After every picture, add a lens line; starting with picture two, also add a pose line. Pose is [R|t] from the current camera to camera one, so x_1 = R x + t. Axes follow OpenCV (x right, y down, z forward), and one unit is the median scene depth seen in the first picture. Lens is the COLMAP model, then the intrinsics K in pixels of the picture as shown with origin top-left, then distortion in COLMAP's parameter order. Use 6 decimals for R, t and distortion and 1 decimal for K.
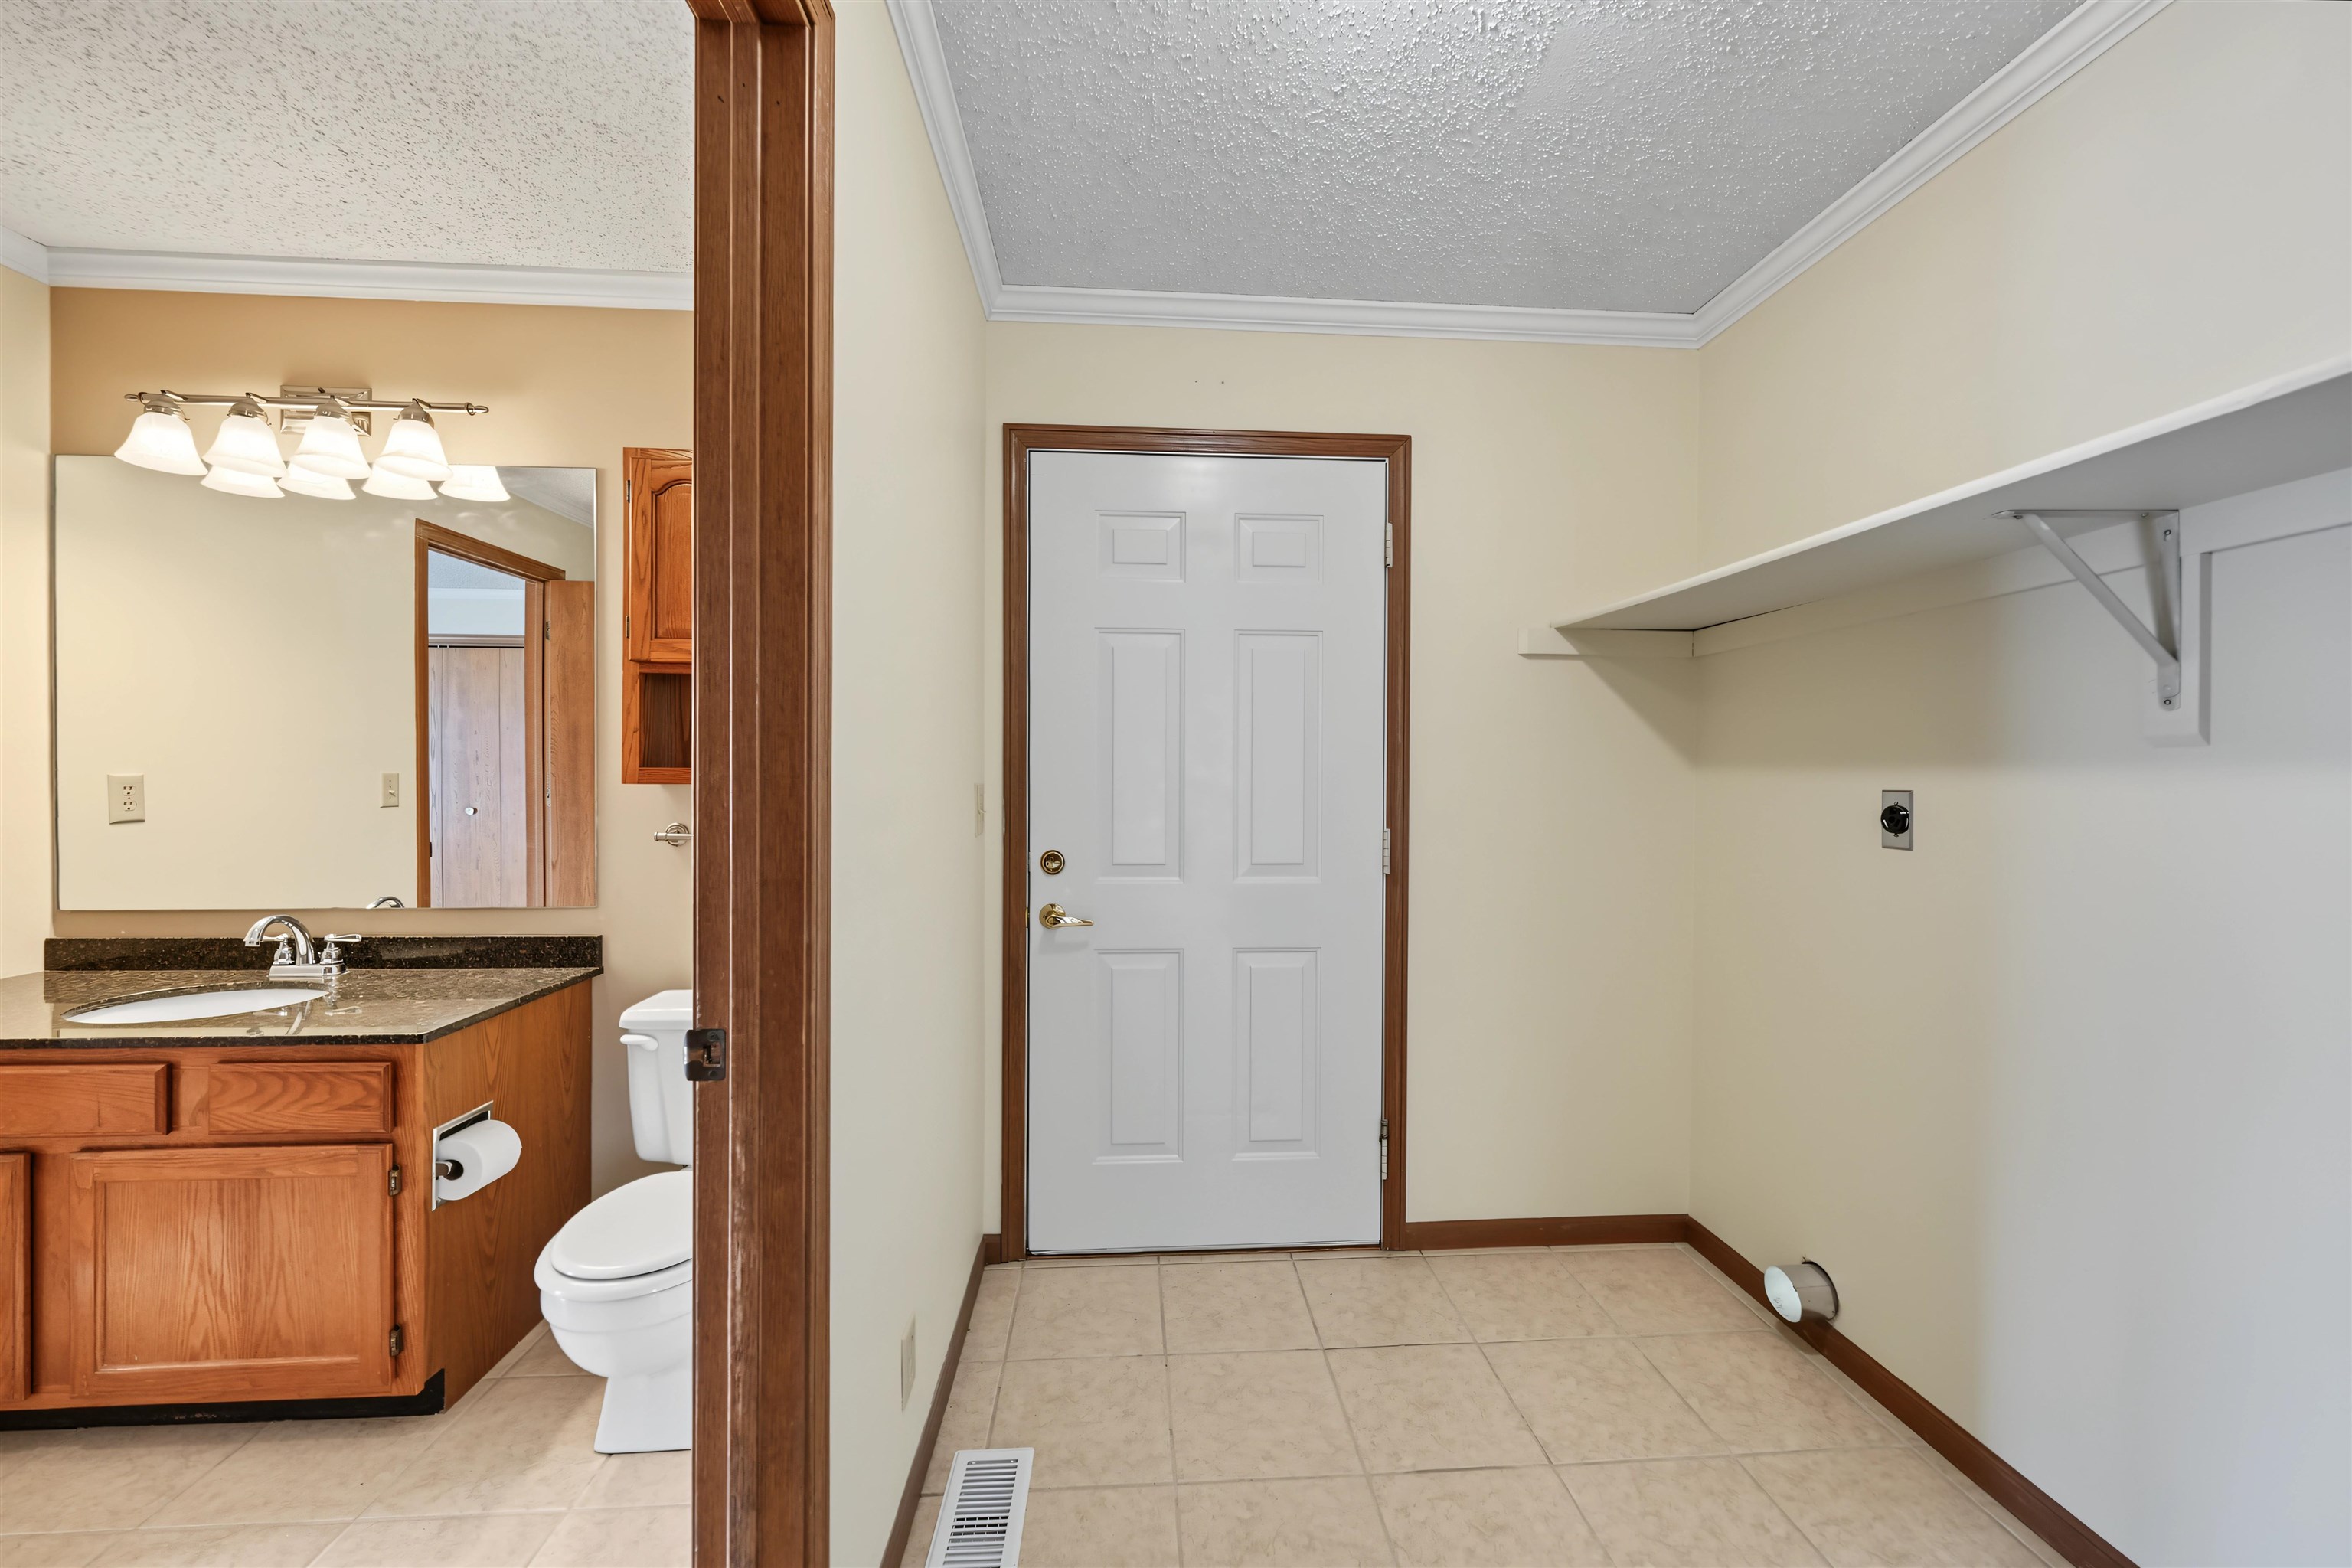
lens RADIAL K [[880.1, 0, 1179.3], [0, 880.1, 772.6], [0, 0, 1]] dist [-0.001412, 0.000311]
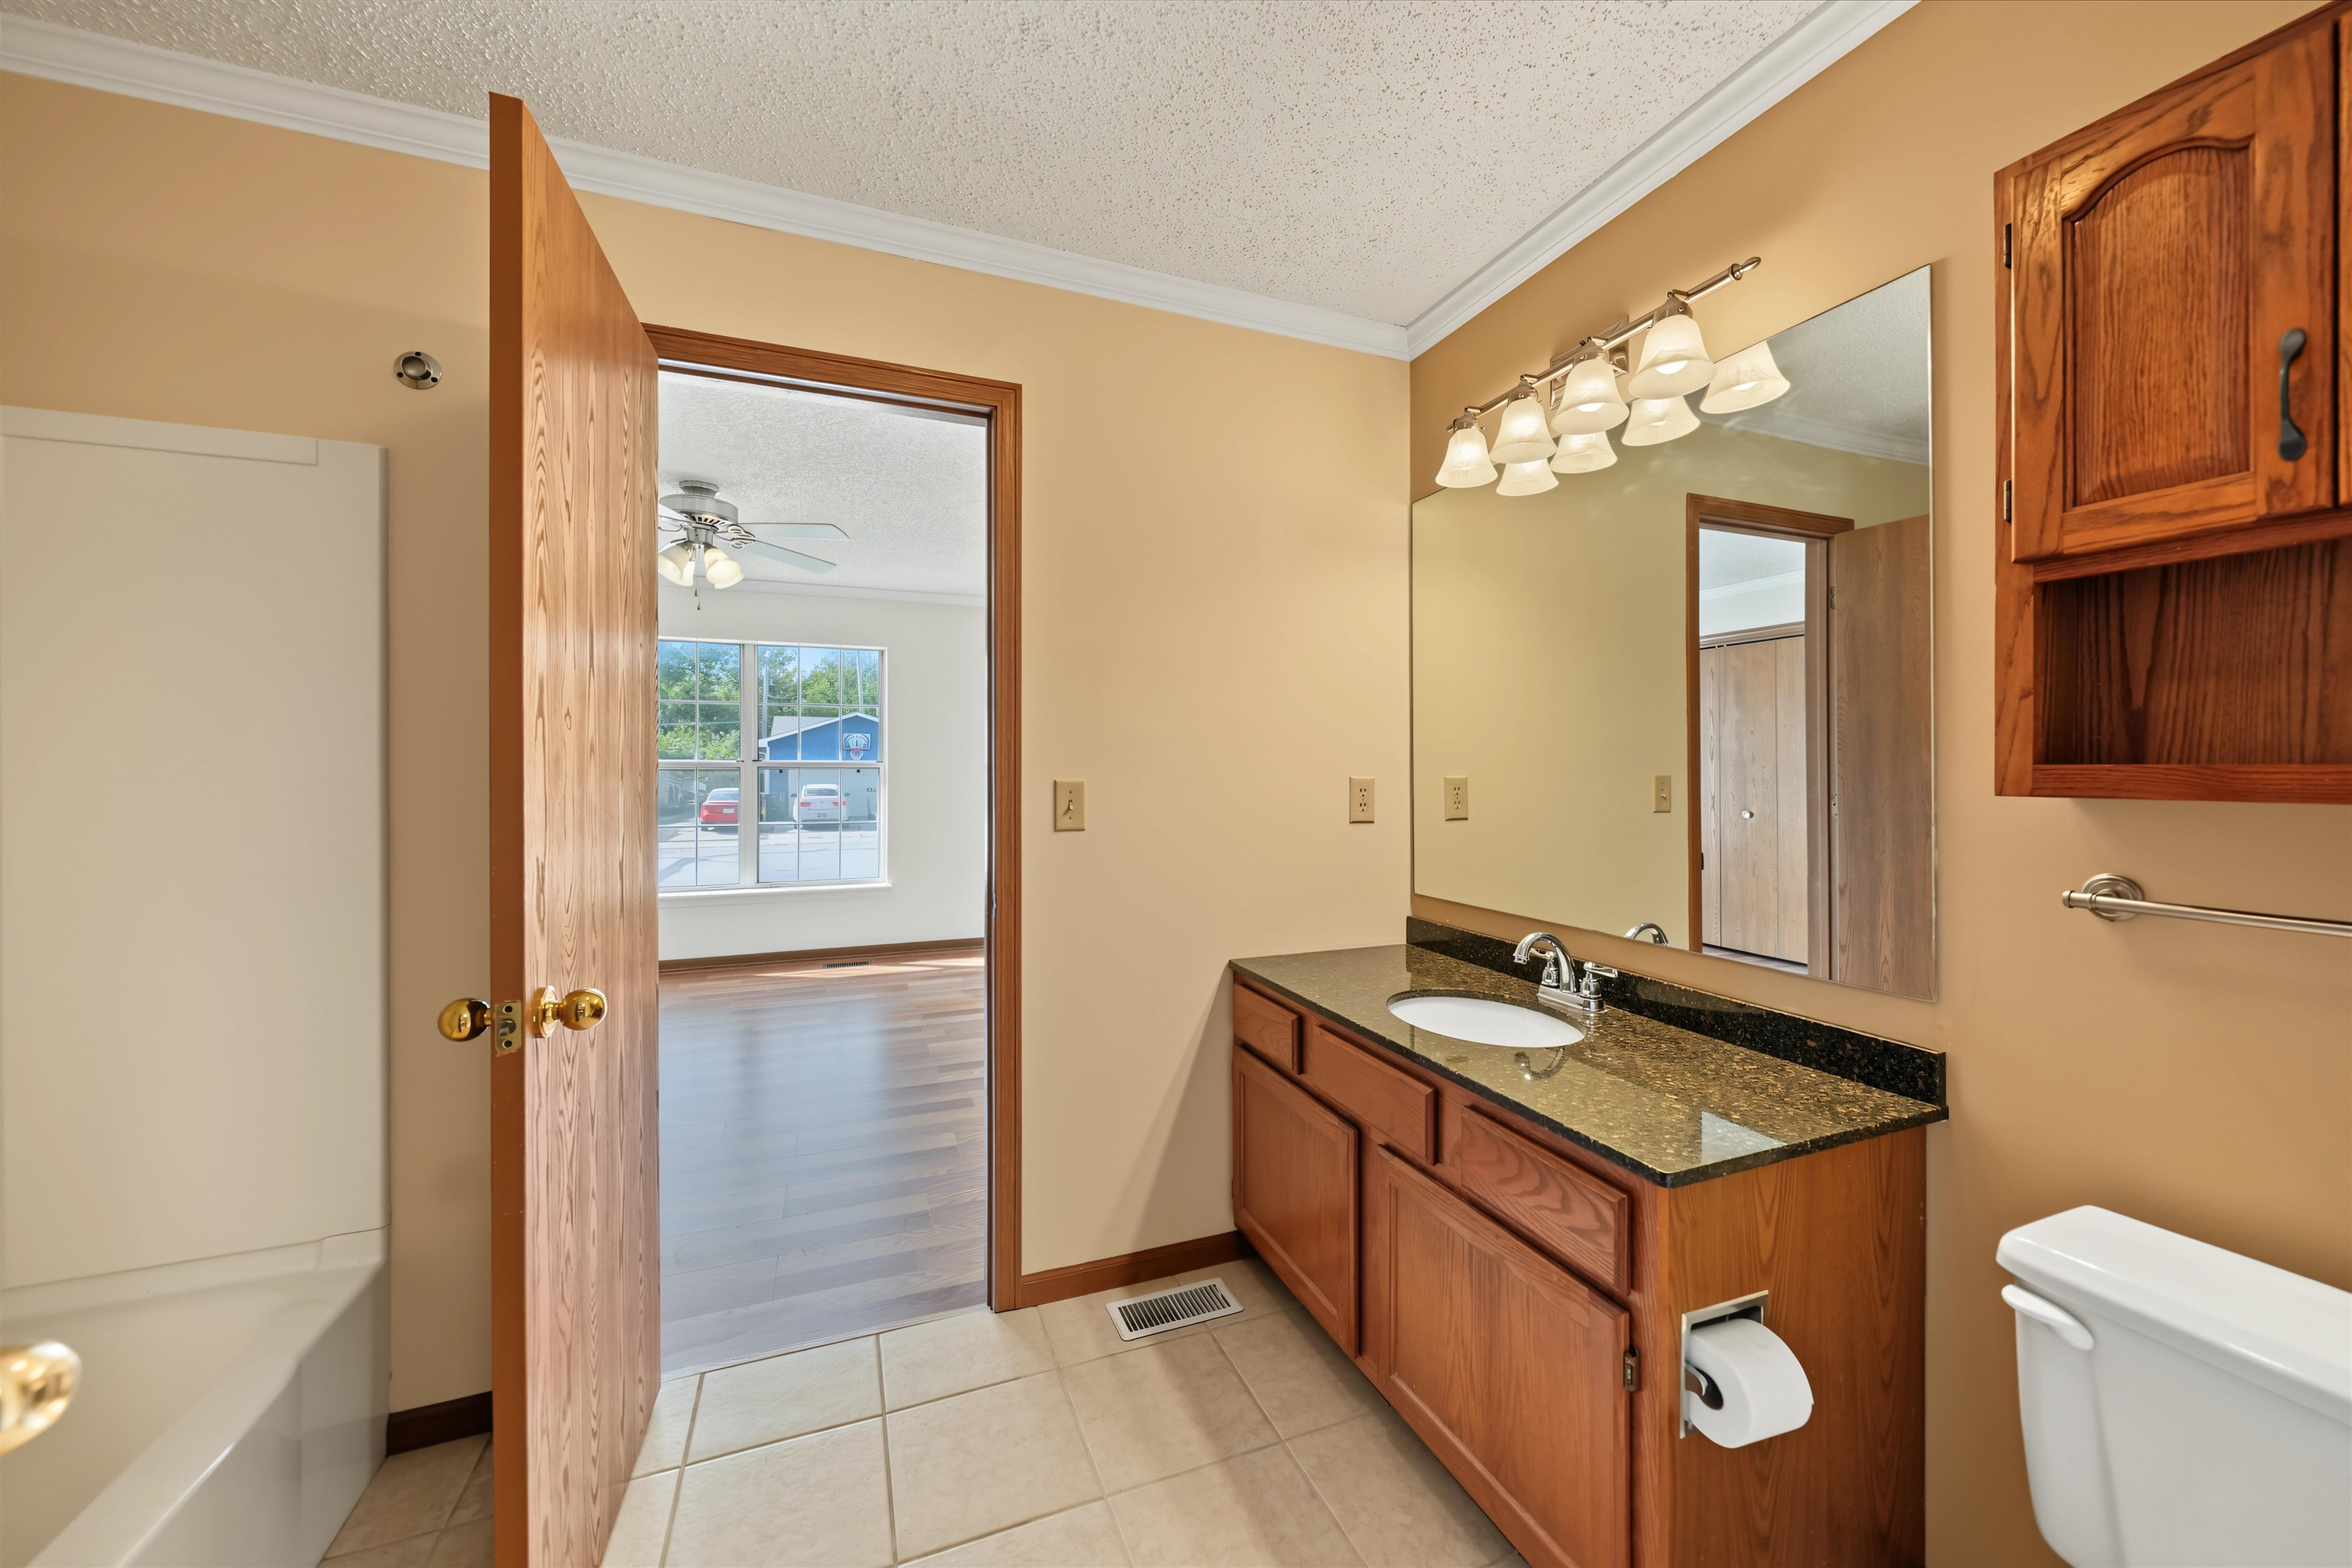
lens RADIAL K [[880.1, 0, 1179.3], [0, 880.1, 772.6], [0, 0, 1]] dist [-0.001412, 0.000311]
pose [[0.311281, -0.002151, -0.950315, -0.277134], [0.000631, 0.999998, -0.002056, -0.000586], [0.950318, 0.000040, 0.311282, 0.357929]]
